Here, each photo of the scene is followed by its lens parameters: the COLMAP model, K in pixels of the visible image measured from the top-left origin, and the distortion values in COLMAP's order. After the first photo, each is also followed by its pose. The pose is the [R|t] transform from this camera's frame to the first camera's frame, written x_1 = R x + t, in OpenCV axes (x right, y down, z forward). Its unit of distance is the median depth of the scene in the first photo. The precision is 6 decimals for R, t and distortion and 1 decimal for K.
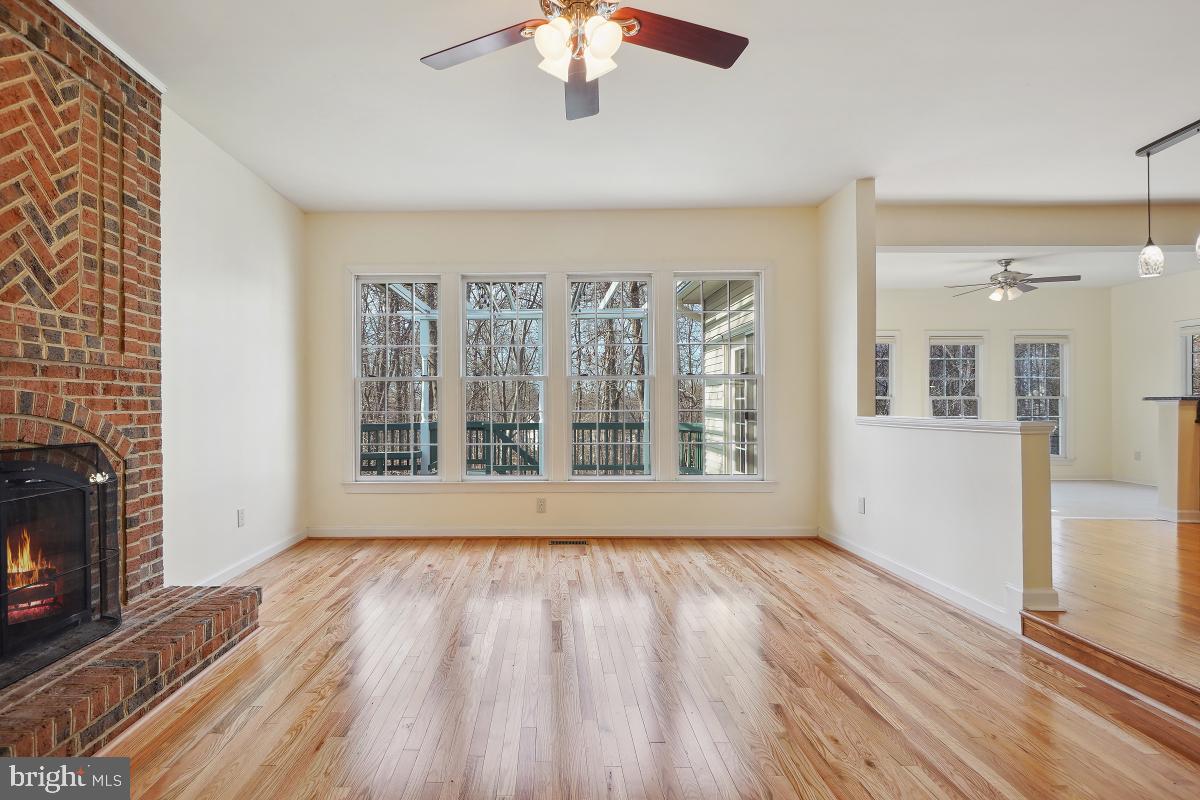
lens RADIAL K [[558.5, 0, 543.8], [0, 558.5, 404.4], [0, 0, 1]] dist [-0.018425, -0.000295]
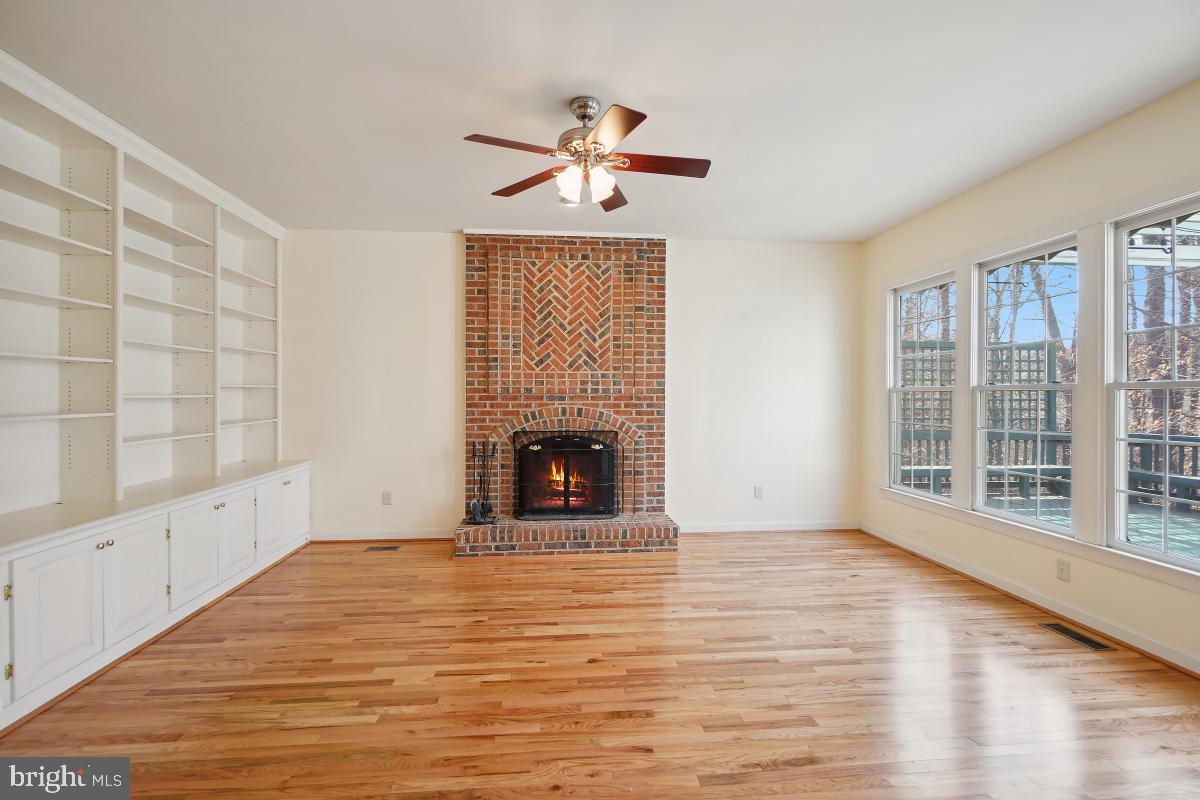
lens RADIAL K [[526.2, 0, 601.1], [0, 526.2, 395.0], [0, 0, 1]] dist [0.000006, -0.000096]
pose [[0.108976, 0.005995, -0.994026, 1.208100], [-0.003453, 0.999978, 0.005652, -0.080882], [0.994038, 0.002816, 0.108995, 0.734654]]
